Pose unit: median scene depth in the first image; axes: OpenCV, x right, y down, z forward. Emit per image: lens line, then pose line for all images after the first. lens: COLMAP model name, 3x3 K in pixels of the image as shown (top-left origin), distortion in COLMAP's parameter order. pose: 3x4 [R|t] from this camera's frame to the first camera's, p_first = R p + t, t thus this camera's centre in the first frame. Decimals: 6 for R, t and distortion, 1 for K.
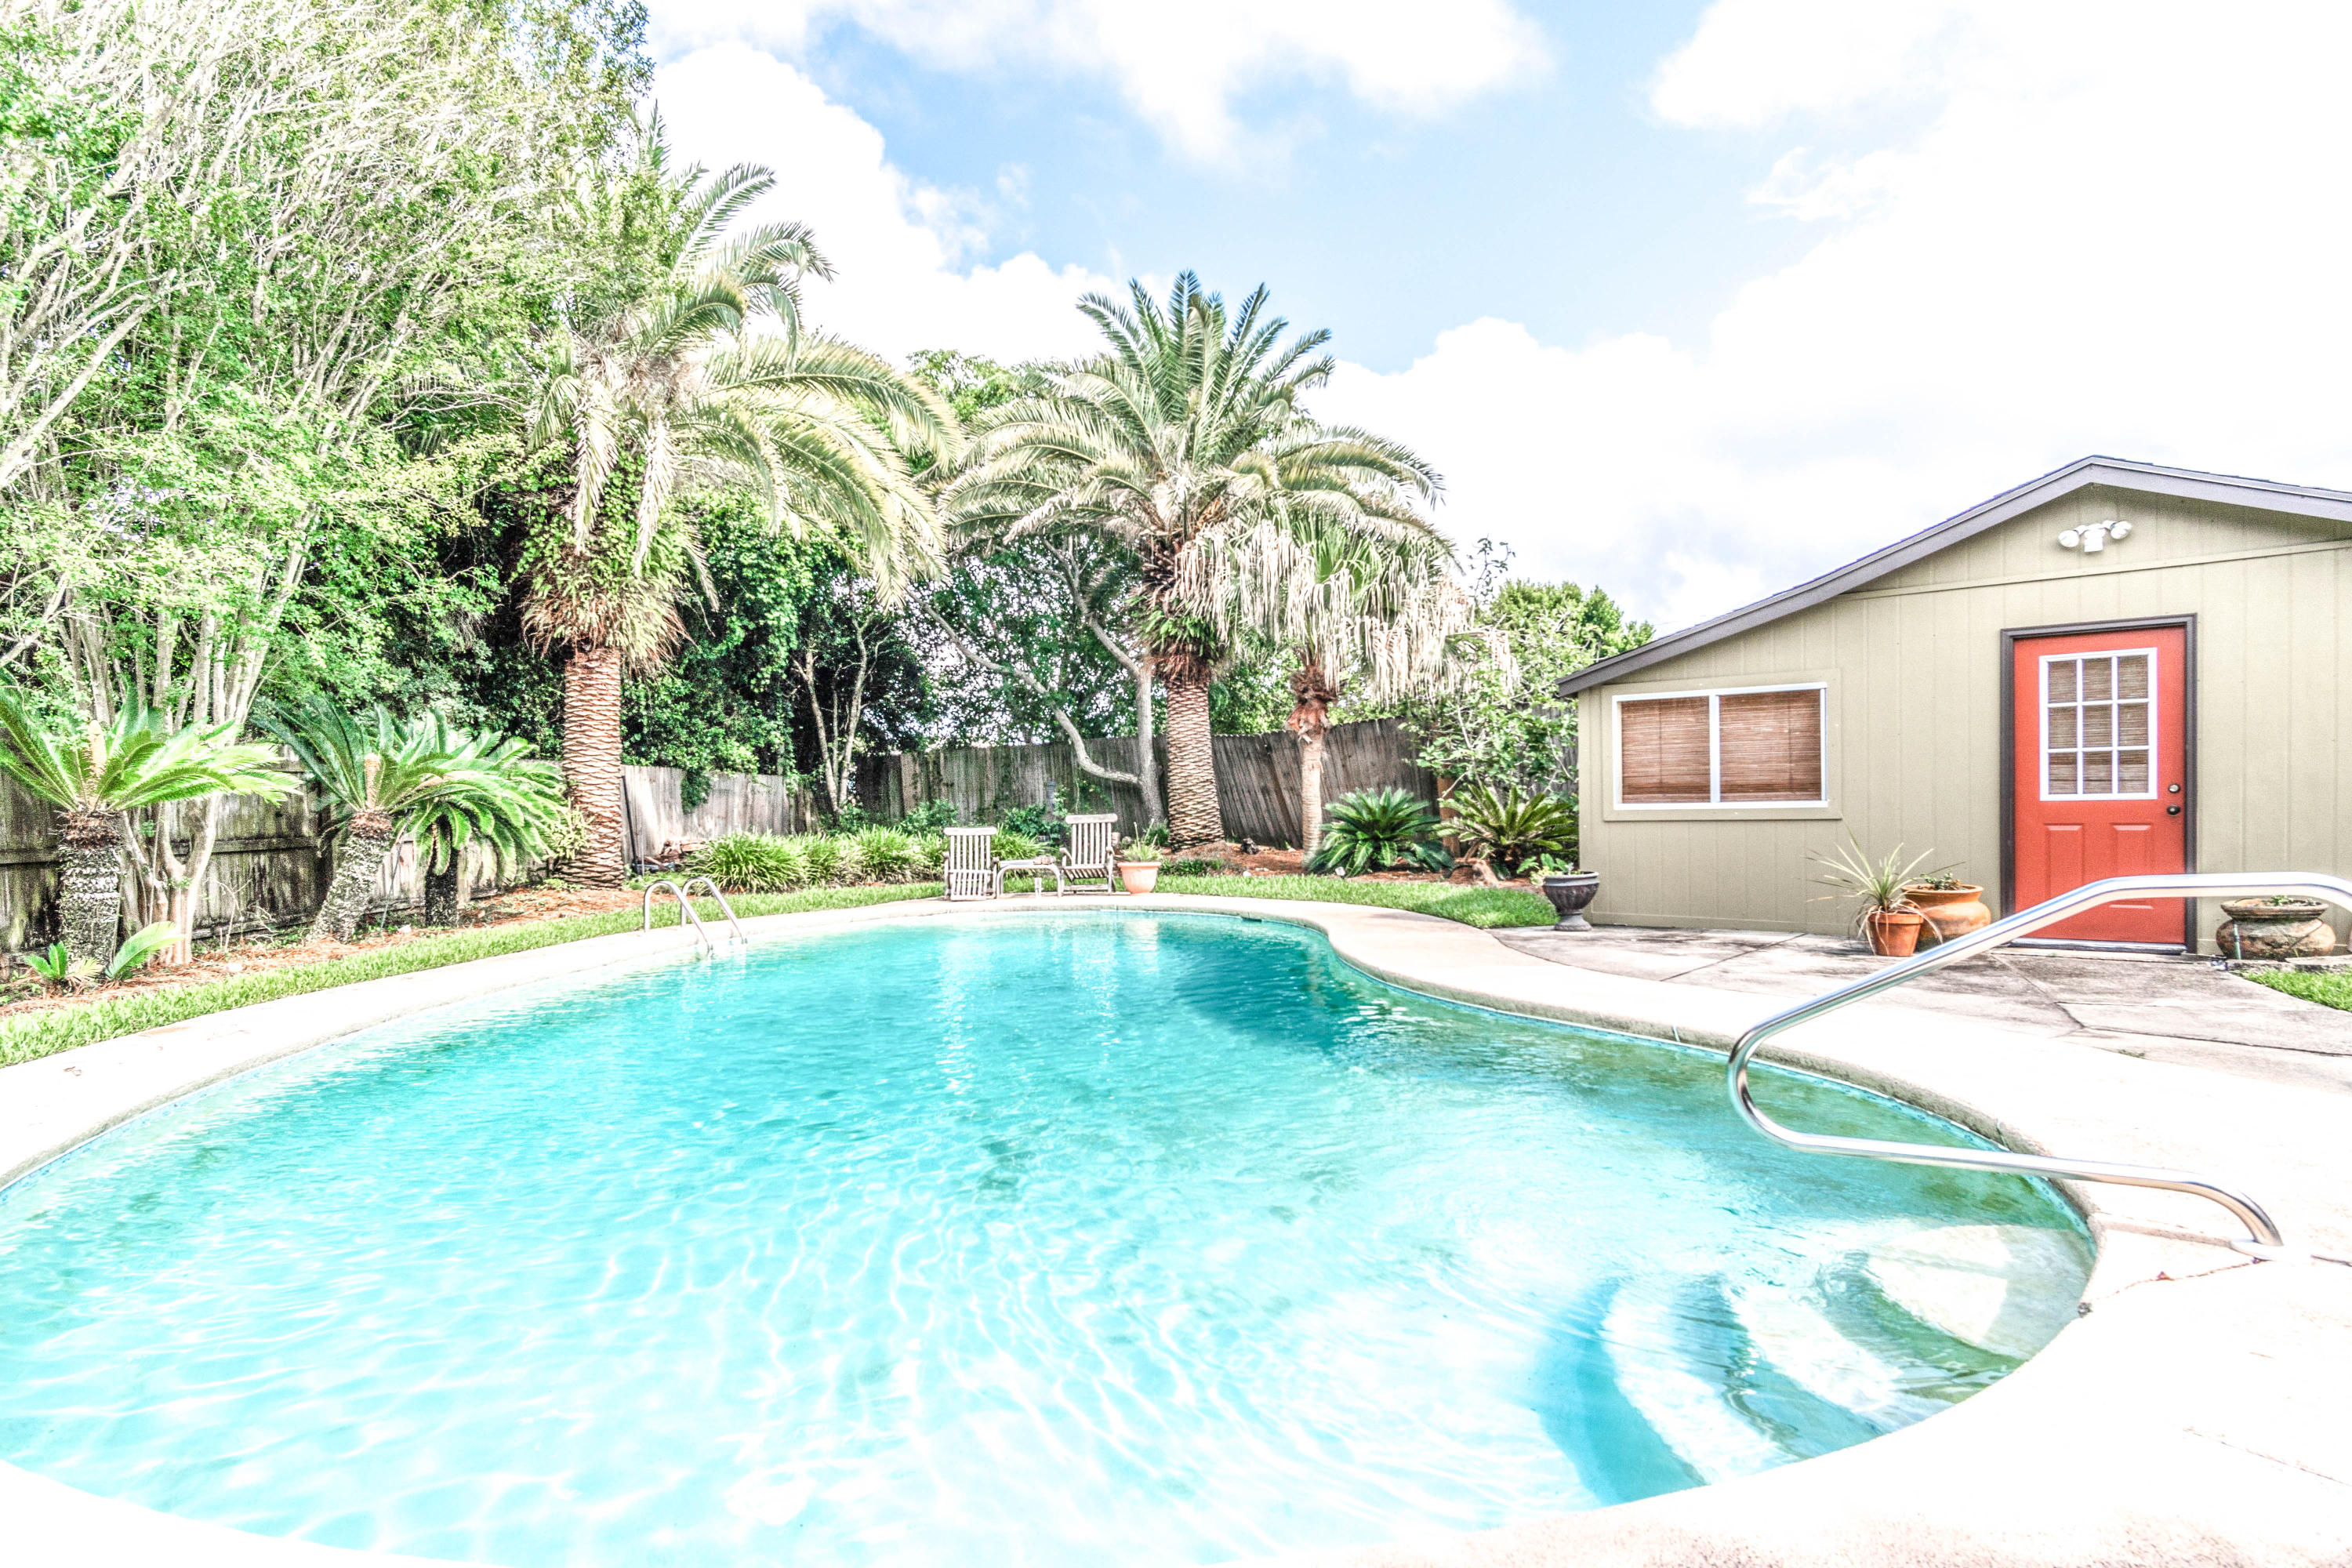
lens RADIAL K [[1220.3, 0, 1191.6], [0, 1220.3, 838.5], [0, 0, 1]] dist [-0.001471, -0.000349]
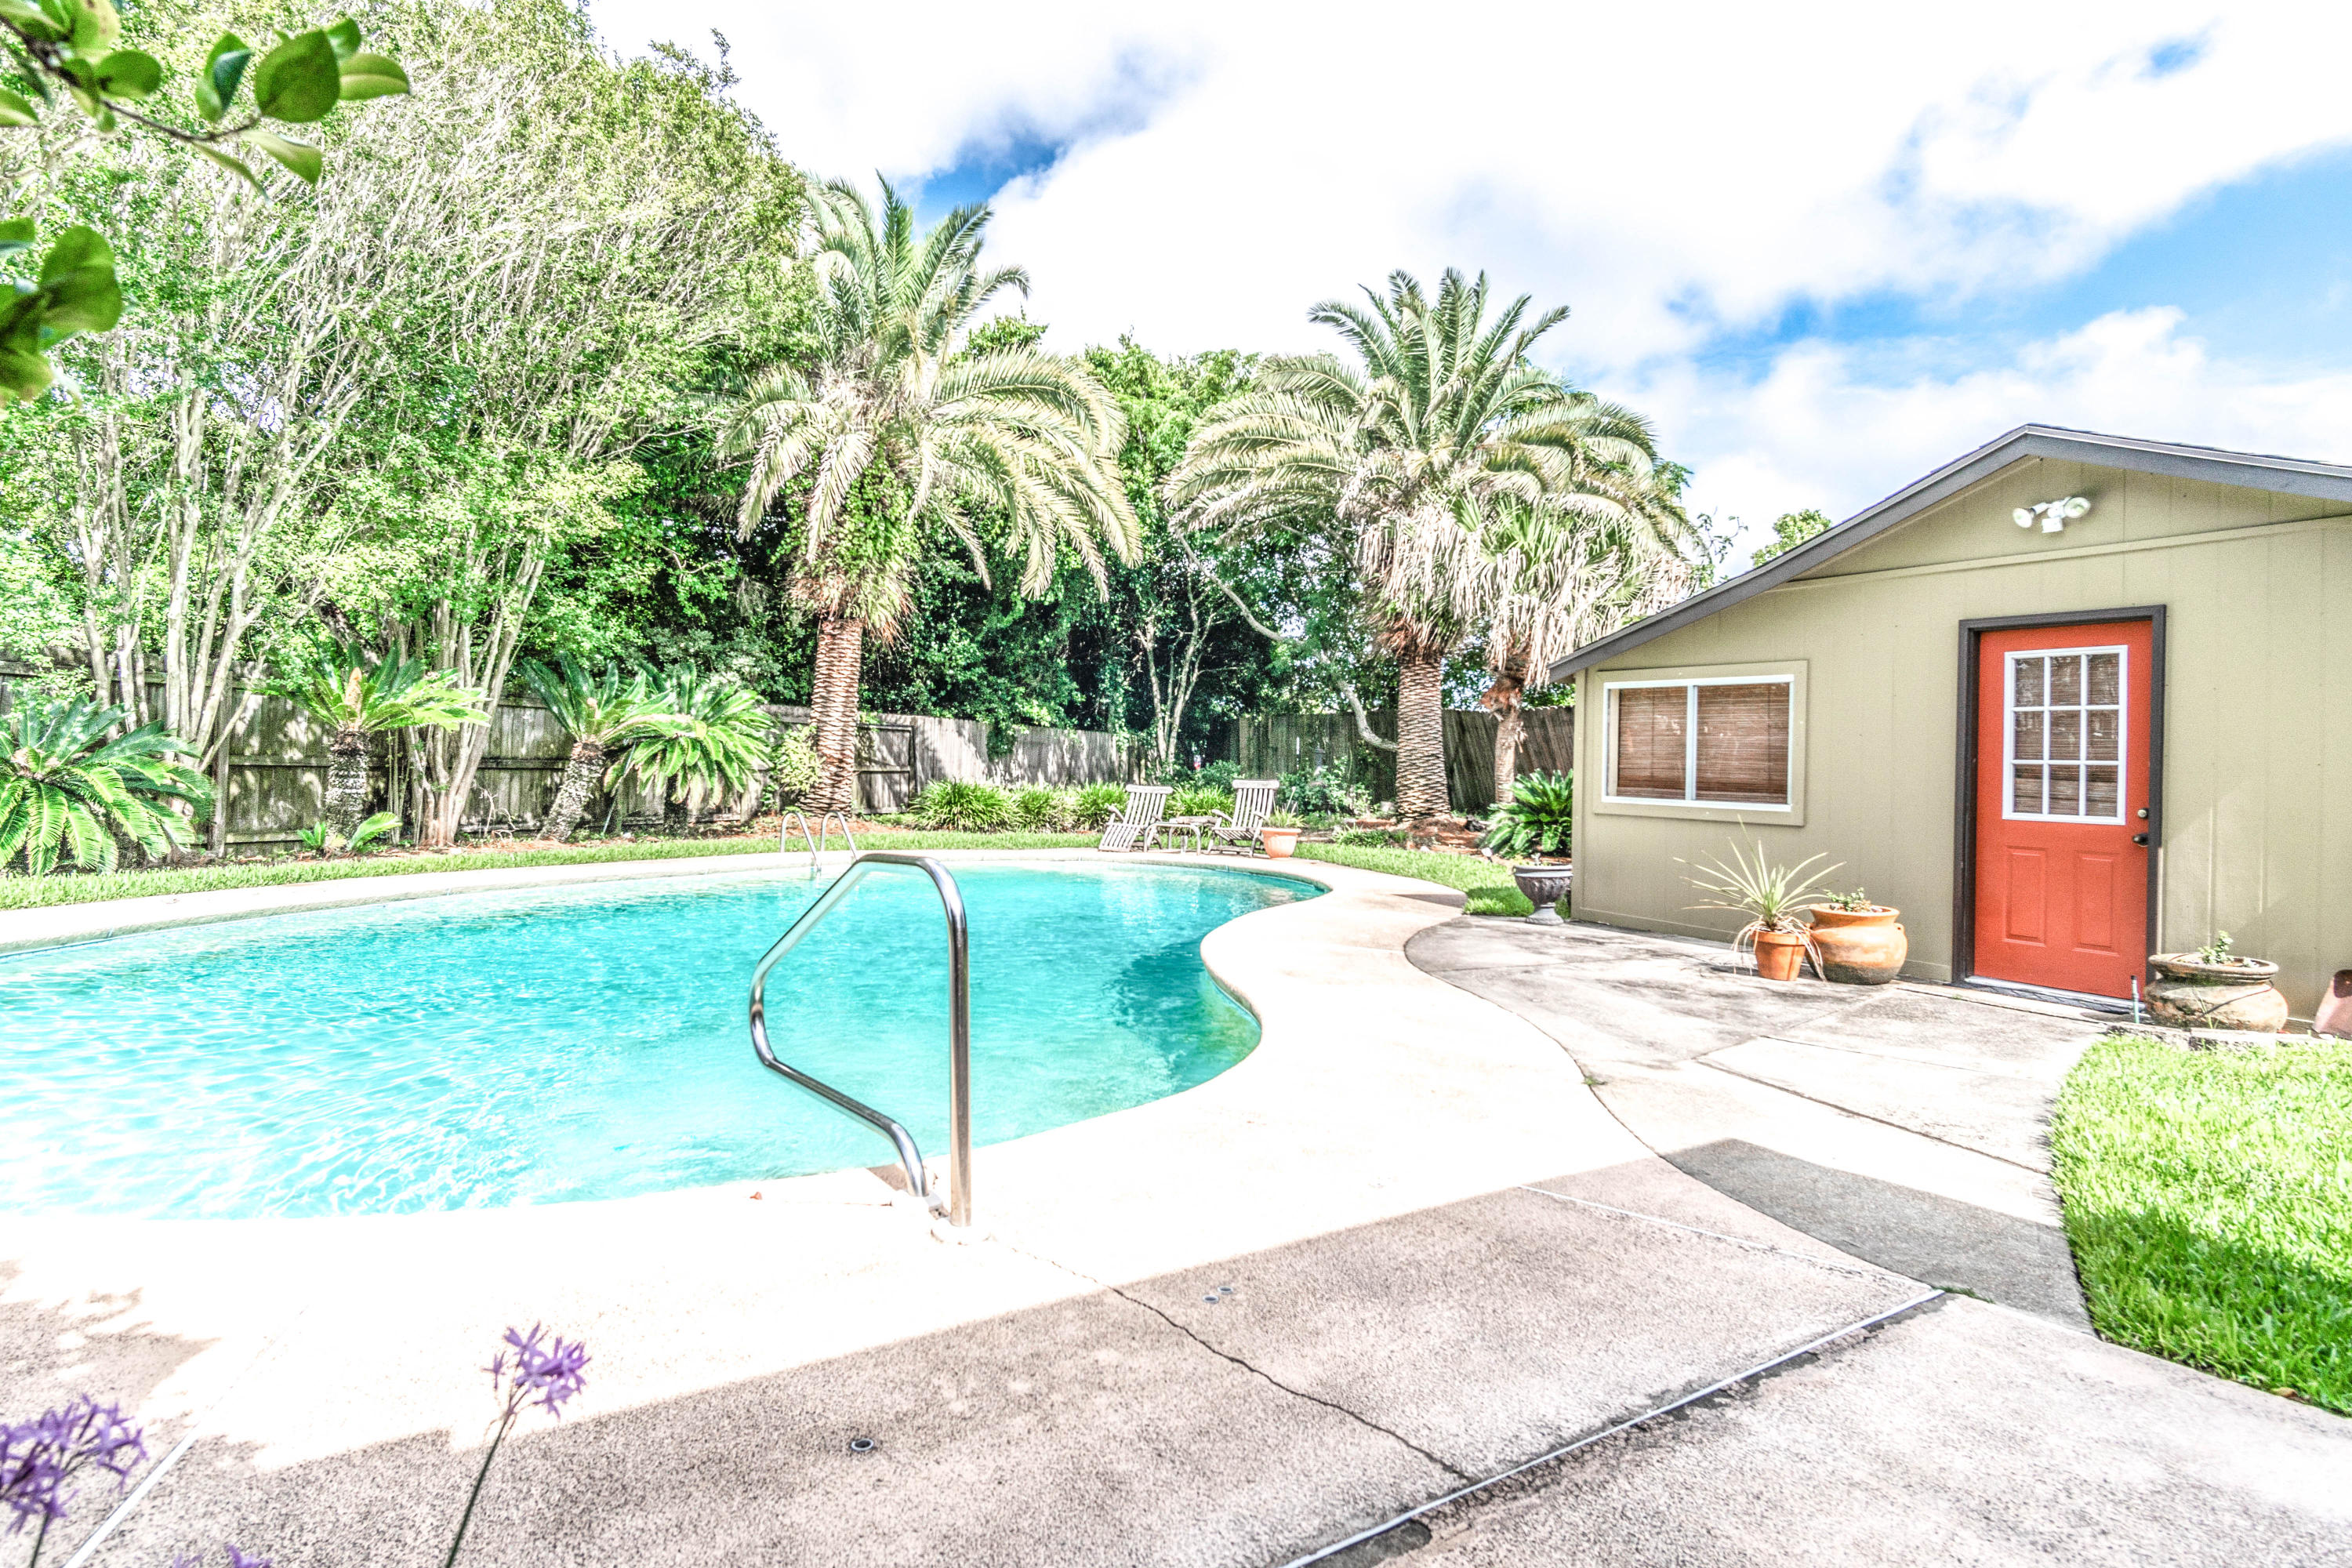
lens RADIAL K [[1220.3, 0, 1242.0], [0, 1220.3, 745.2], [0, 0, 1]] dist [-0.001471, -0.000349]
pose [[0.939130, 0.047333, -0.340286, 0.303677], [-0.064601, 0.997126, -0.039589, -0.008997], [0.337434, 0.059162, 0.939488, 0.003942]]
